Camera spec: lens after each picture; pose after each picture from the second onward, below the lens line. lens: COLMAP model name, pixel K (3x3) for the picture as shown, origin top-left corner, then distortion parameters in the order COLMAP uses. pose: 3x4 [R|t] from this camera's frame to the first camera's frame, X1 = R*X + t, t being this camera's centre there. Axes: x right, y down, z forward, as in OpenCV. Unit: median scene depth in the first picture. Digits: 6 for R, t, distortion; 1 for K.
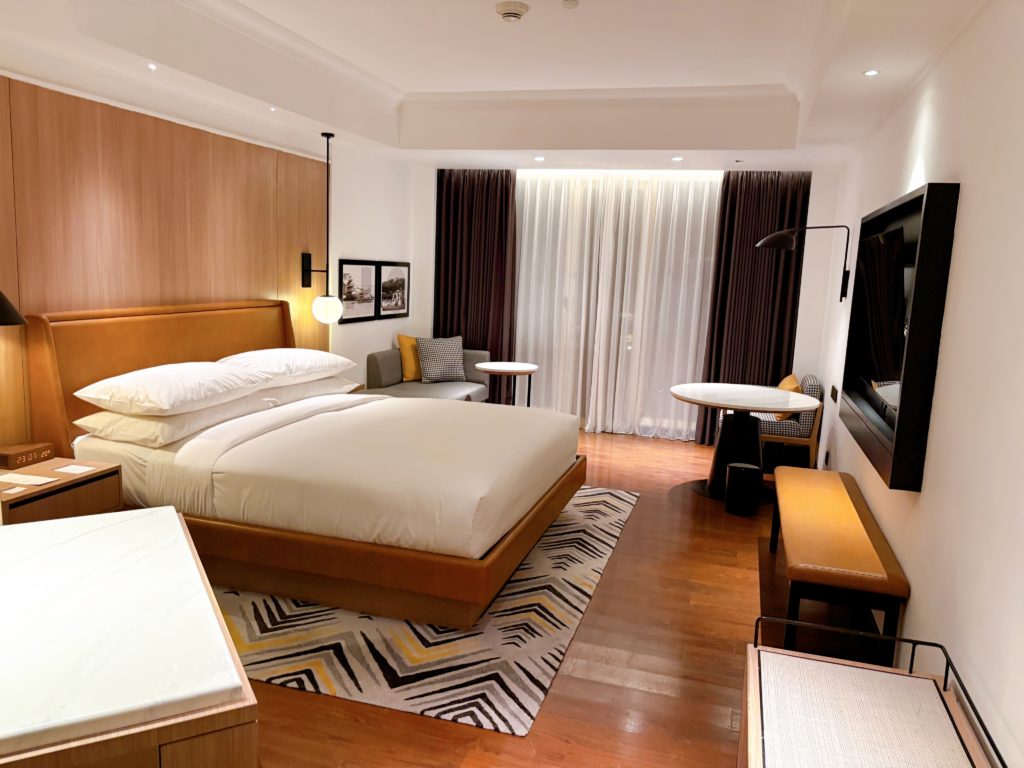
lens RADIAL K [[772.1, 0, 505.9], [0, 772.1, 380.1], [0, 0, 1]] dist [0.059531, -0.064551]
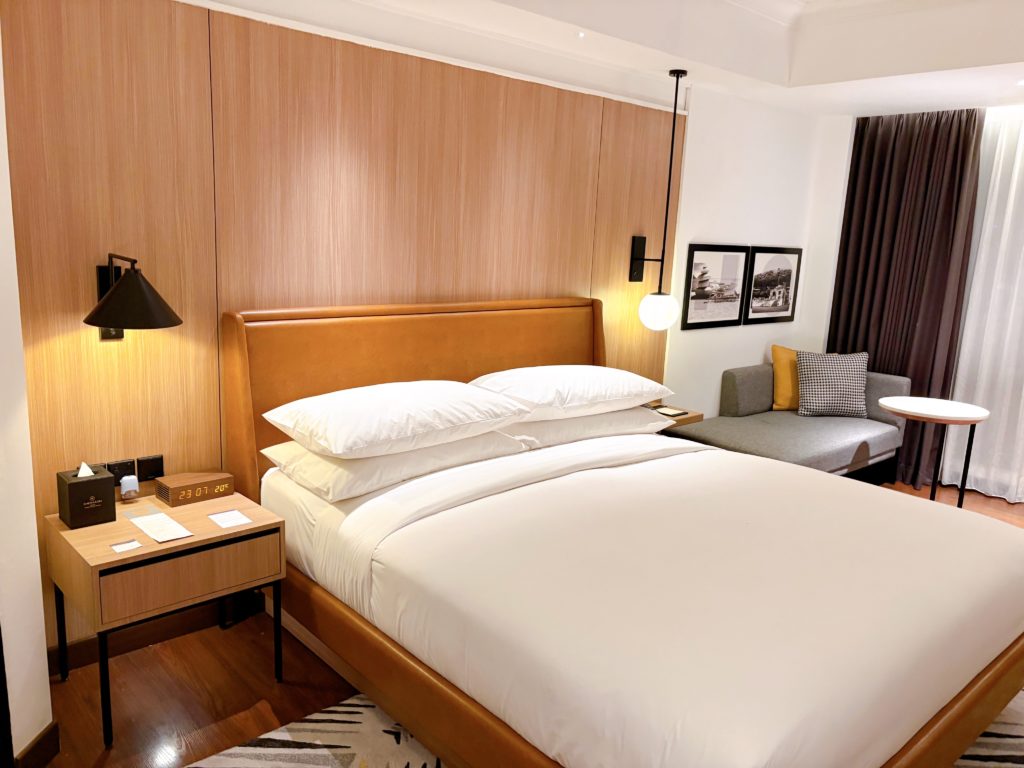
lens RADIAL K [[772.1, 0, 505.9], [0, 772.1, 380.1], [0, 0, 1]] dist [0.059531, -0.064551]
pose [[0.856237, 0.091674, -0.508384, 0.030864], [-0.082959, 0.995756, 0.039836, -0.043738], [0.509878, 0.008066, 0.860209, 0.289686]]
